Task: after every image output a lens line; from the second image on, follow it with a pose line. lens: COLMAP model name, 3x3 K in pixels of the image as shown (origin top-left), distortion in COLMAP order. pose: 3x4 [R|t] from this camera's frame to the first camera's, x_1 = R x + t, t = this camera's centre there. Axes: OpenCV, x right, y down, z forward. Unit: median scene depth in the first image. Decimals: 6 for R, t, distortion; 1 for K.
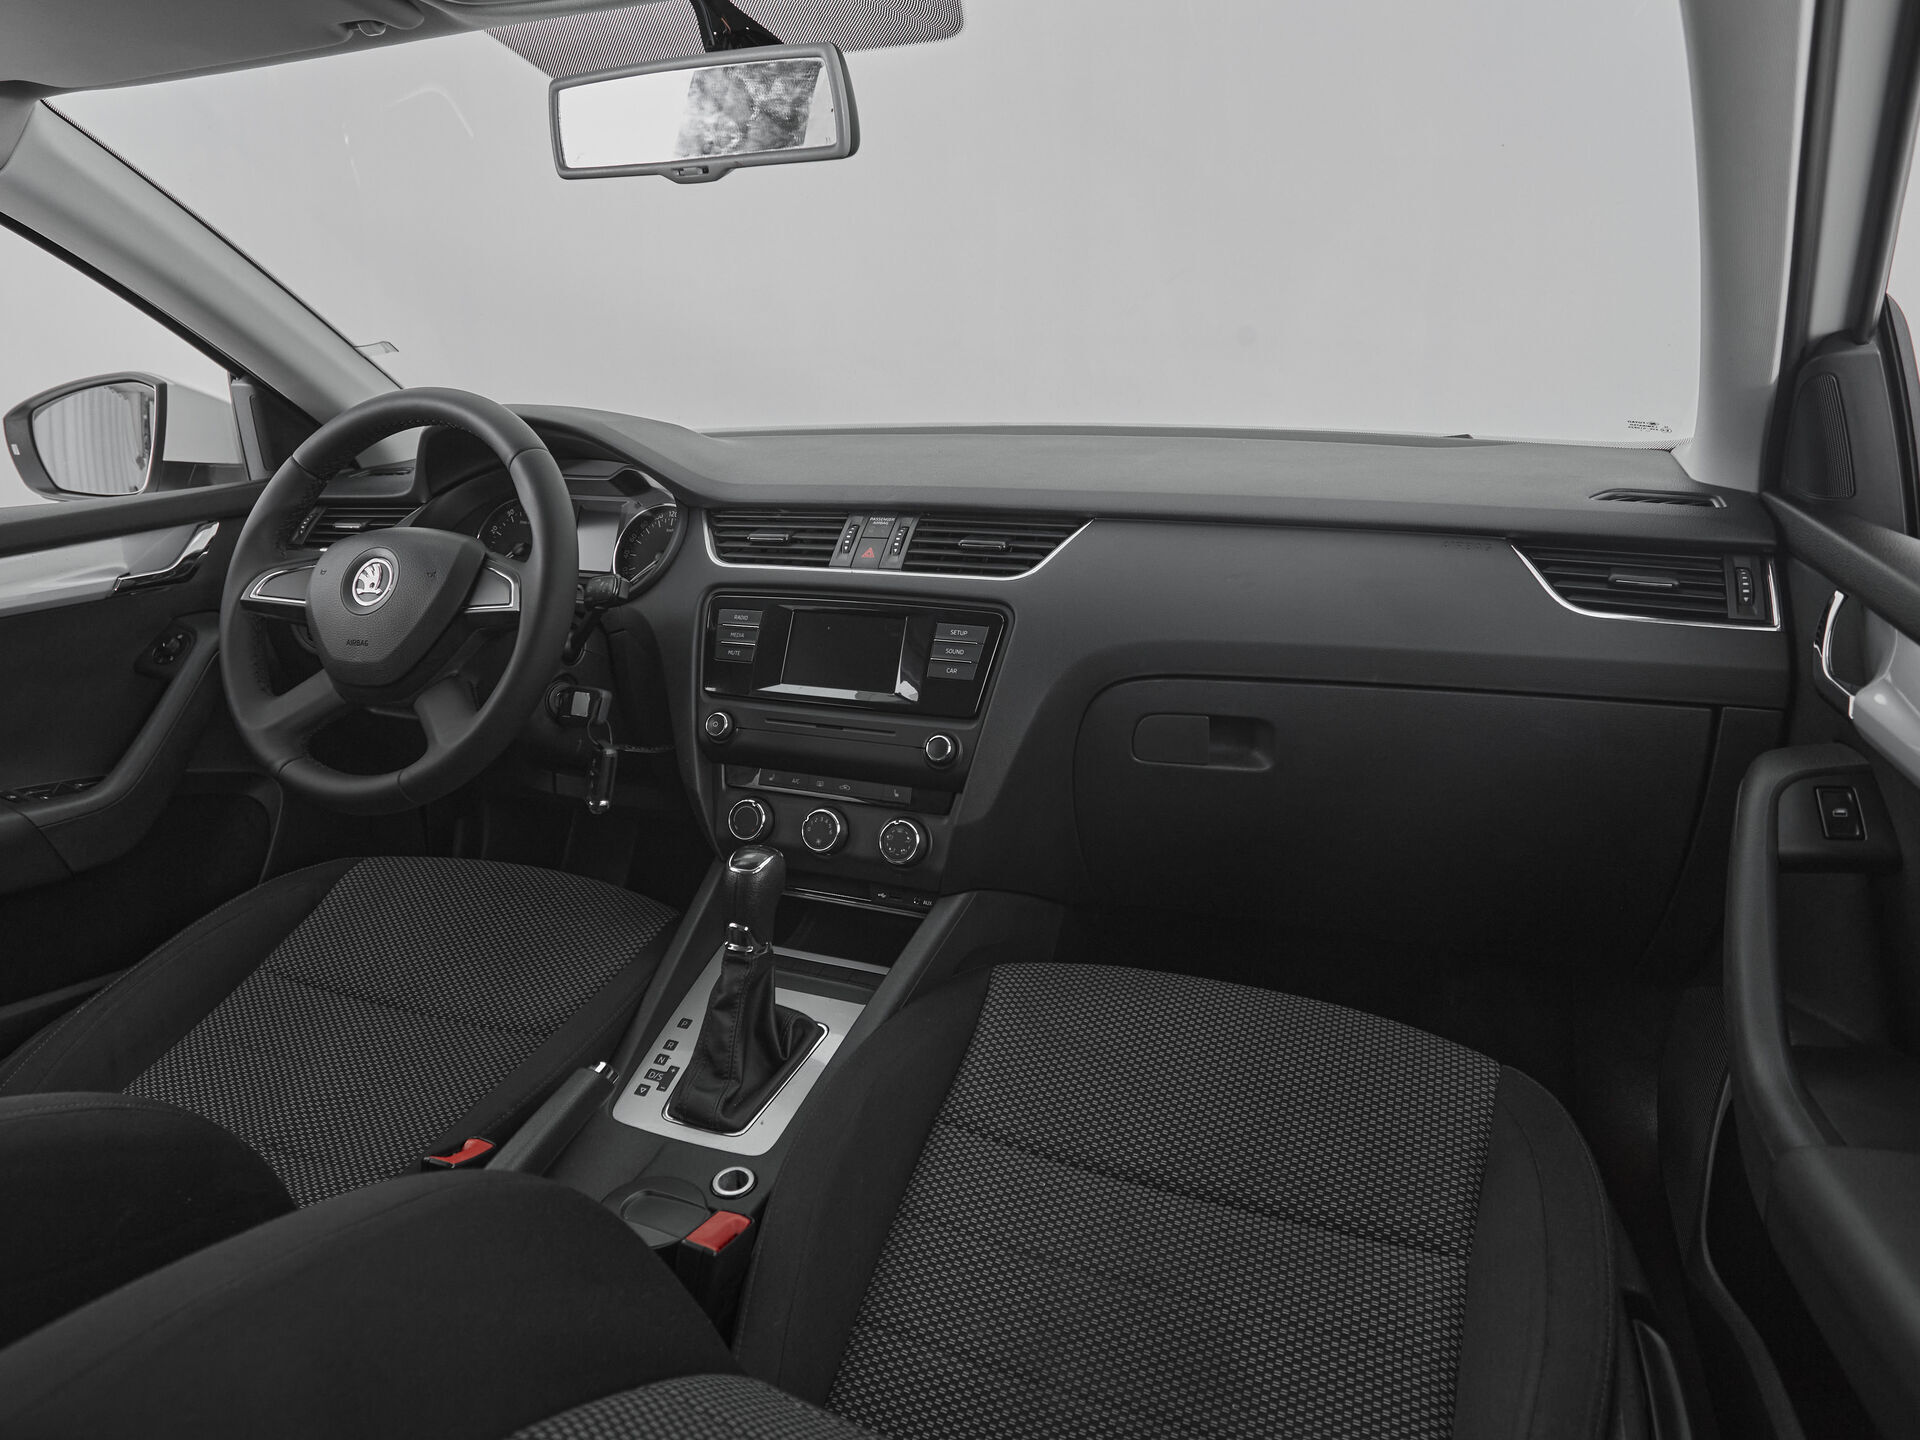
lens RADIAL K [[1205.5, 0, 960.0], [0, 1205.5, 720.0], [0, 0, 1]] dist [0.000081, 0.000615]
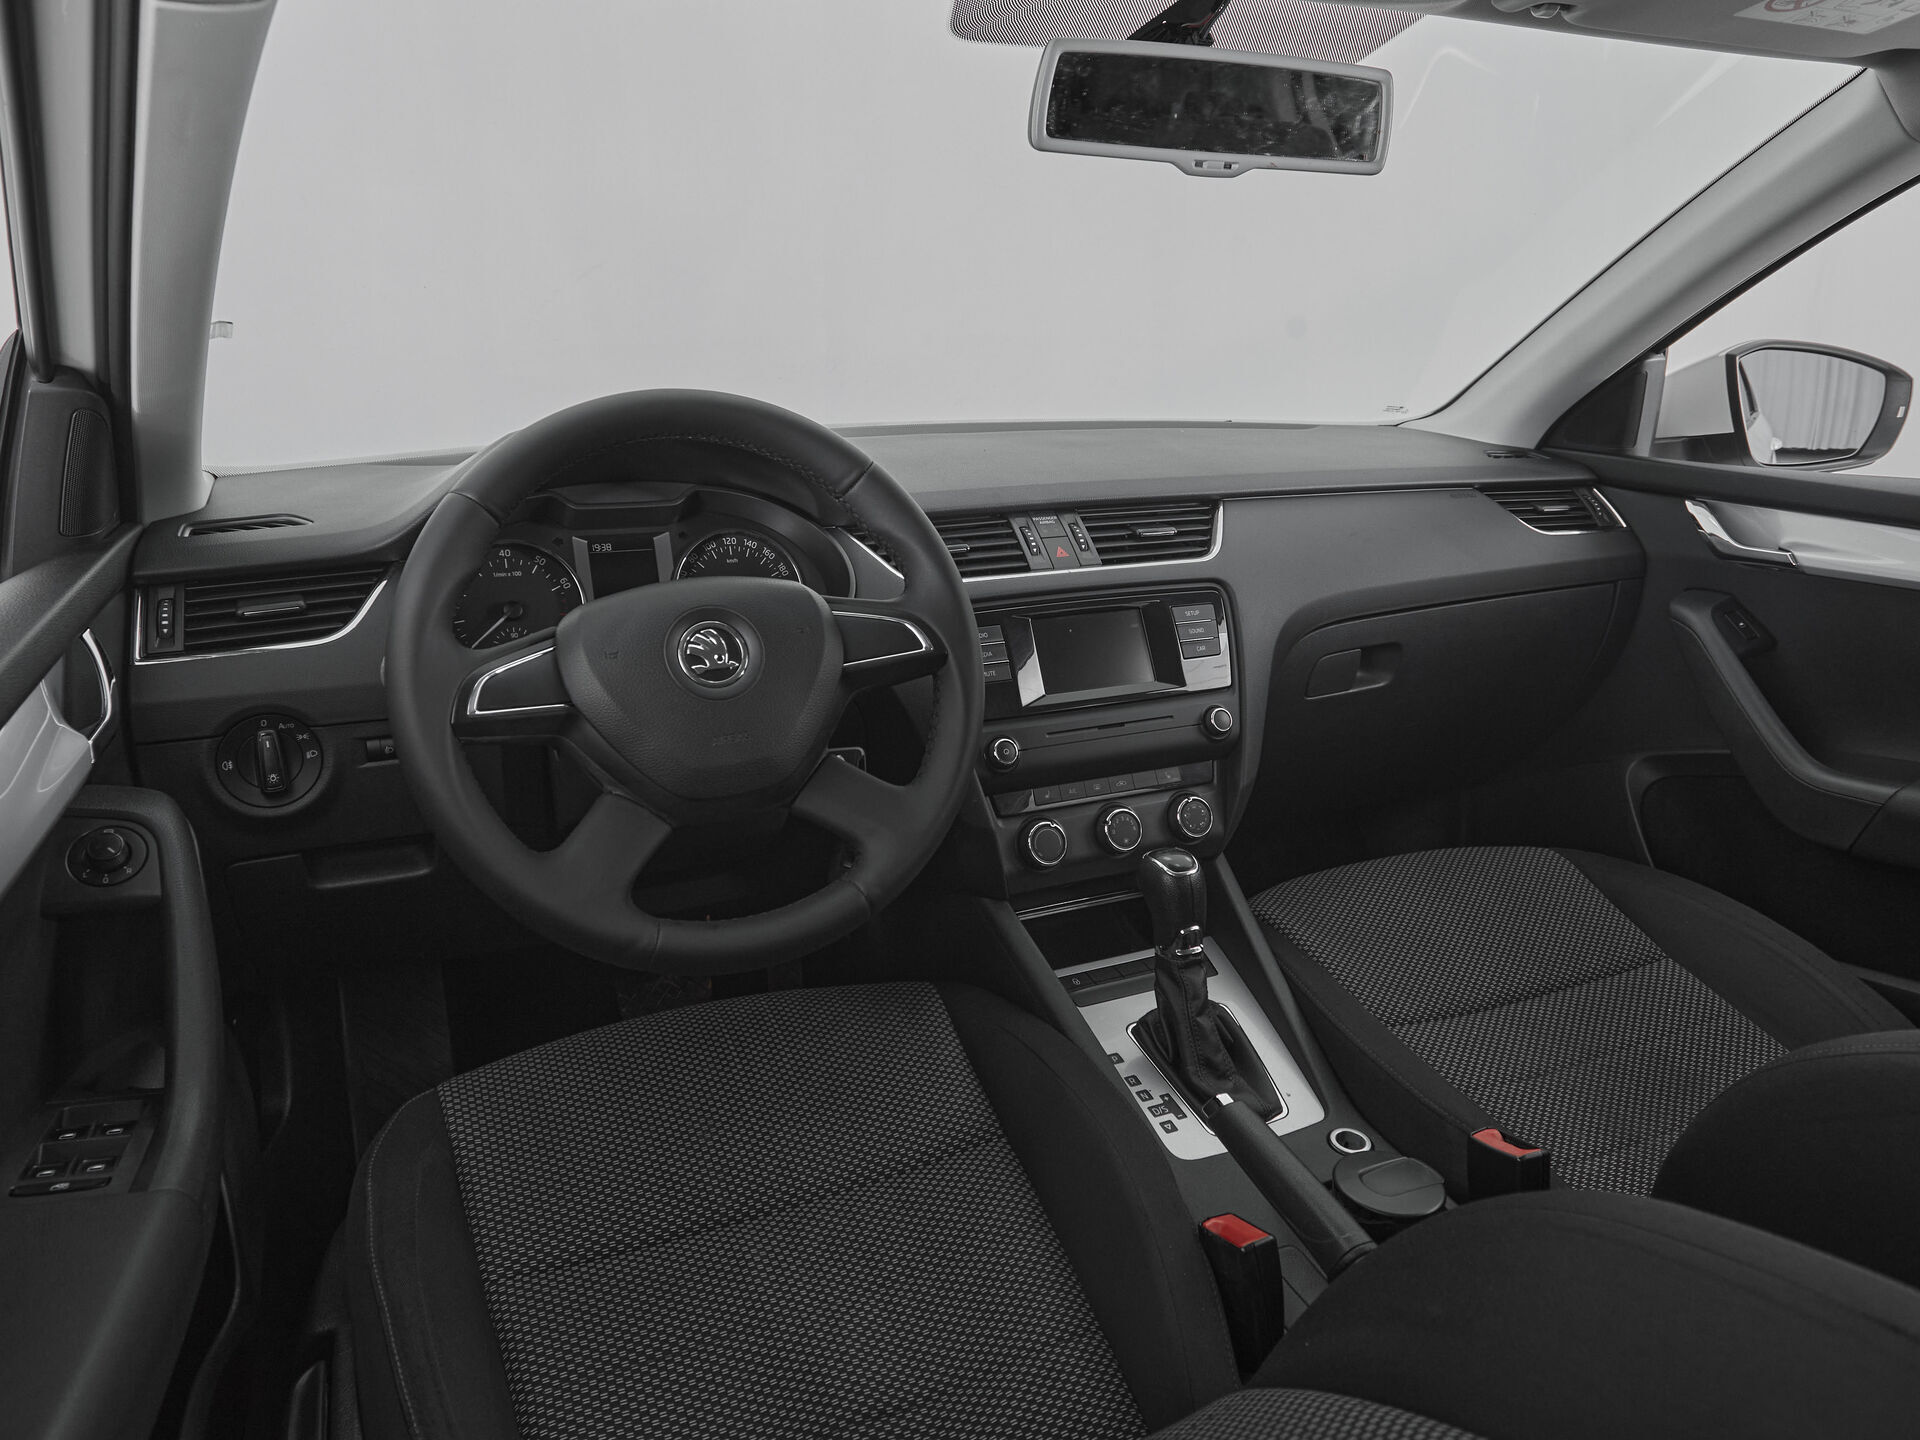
lens RADIAL K [[1205.5, 0, 960.0], [0, 1205.5, 720.0], [0, 0, 1]] dist [0.000081, 0.000615]
pose [[0.700826, -0.196618, 0.685700, -0.863851], [0.197127, 0.977212, 0.078731, -0.100756], [-0.685554, 0.079993, 0.723614, 0.358240]]
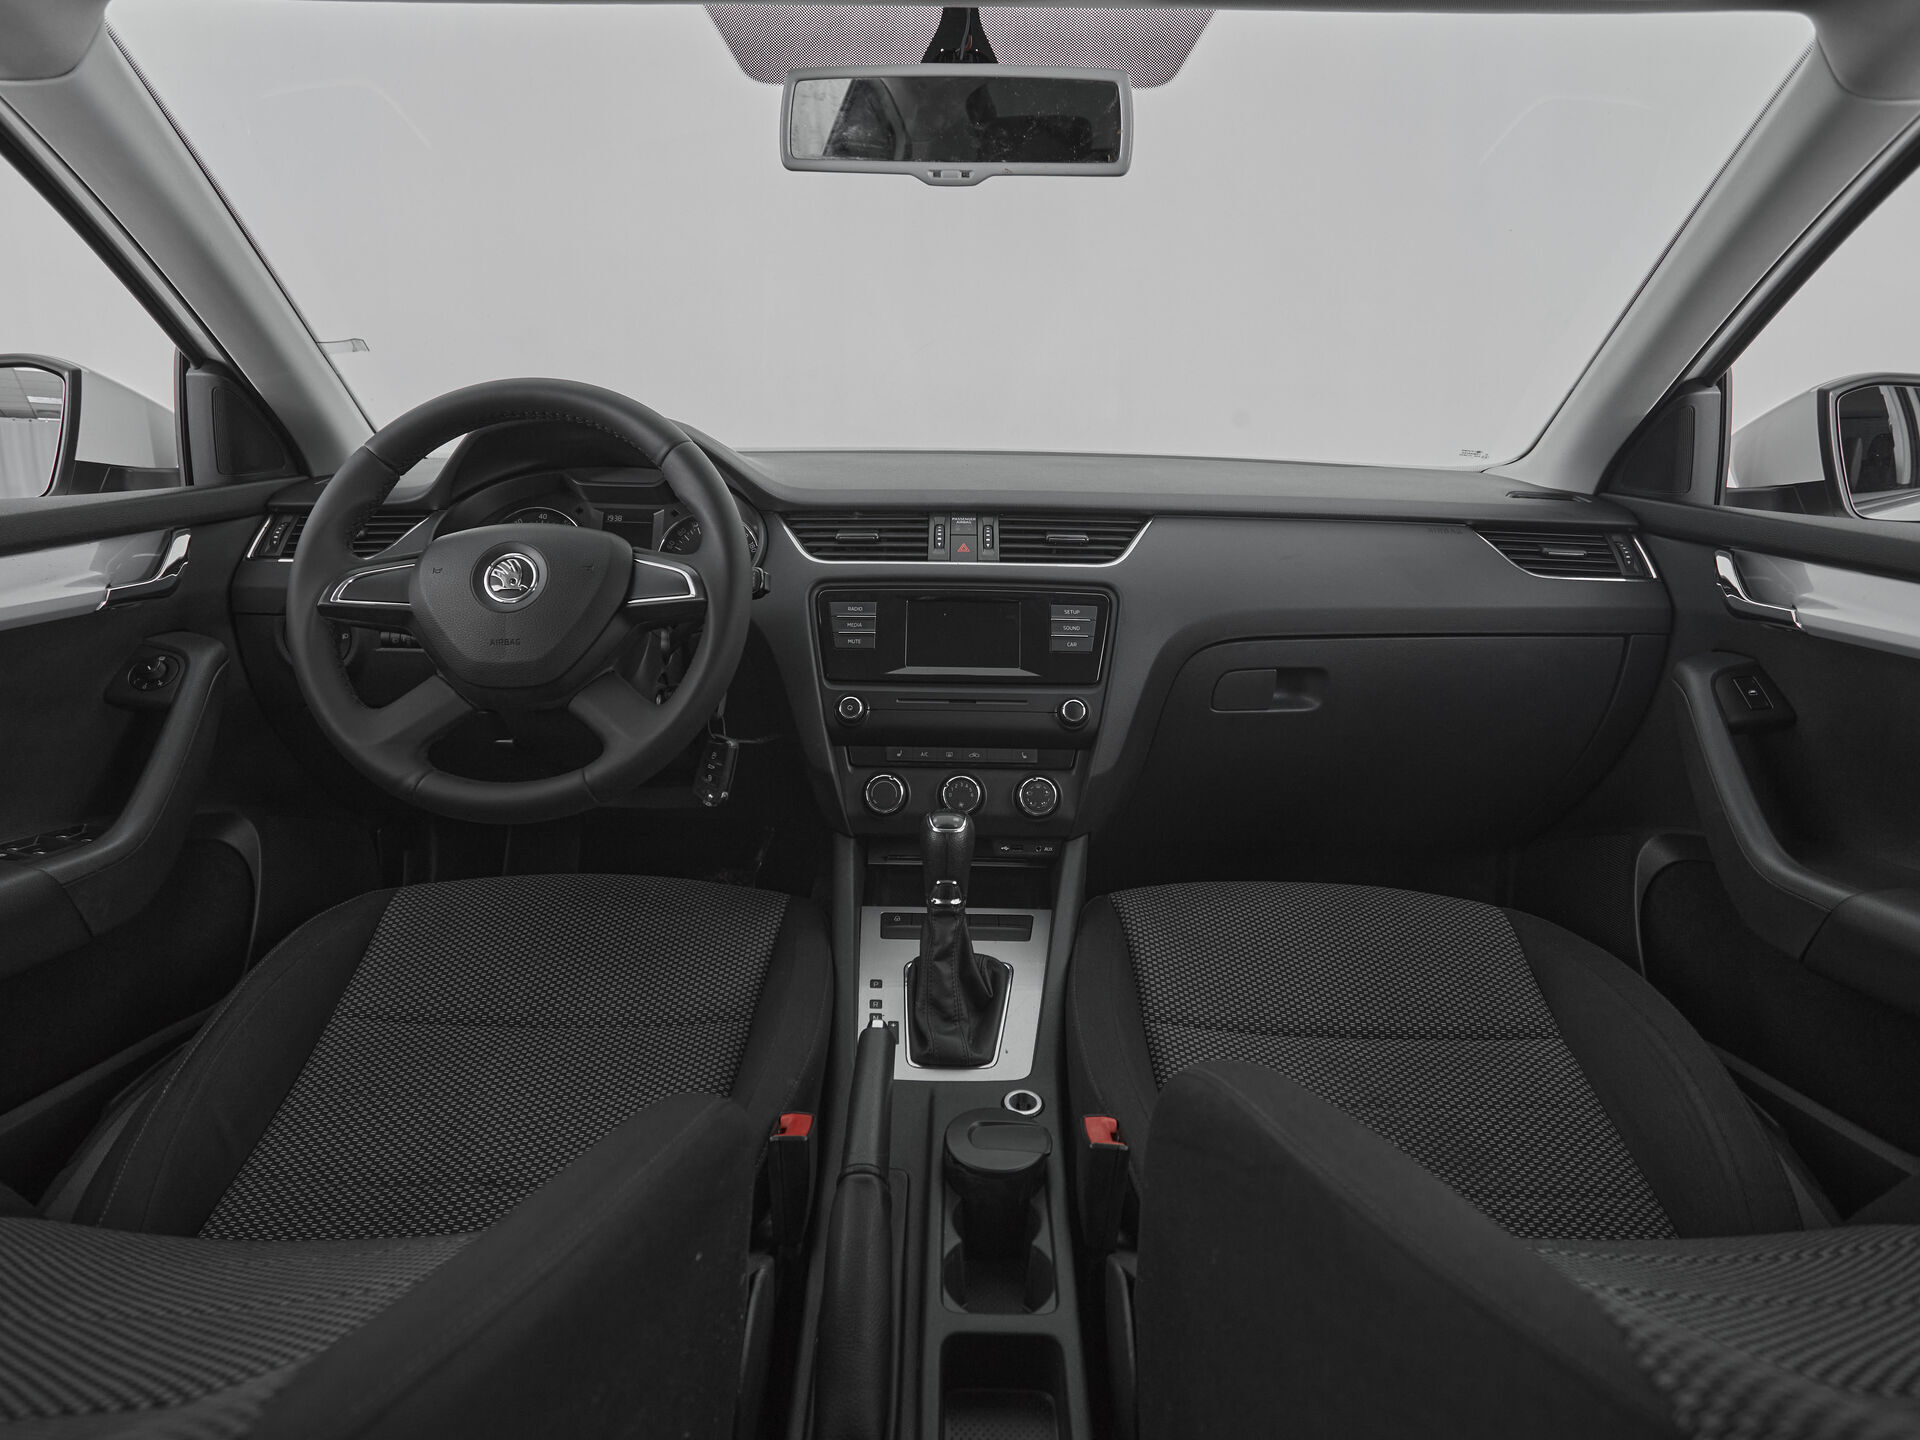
lens RADIAL K [[1025.9, 0, 968.2], [0, 1025.9, 747.9], [0, 0, 1]] dist [-0.000146, -0.000467]
pose [[0.926339, -0.078351, 0.368452, -0.450083], [0.076951, 0.996863, 0.018515, 0.030755], [-0.368746, 0.011201, 0.929463, 0.113530]]
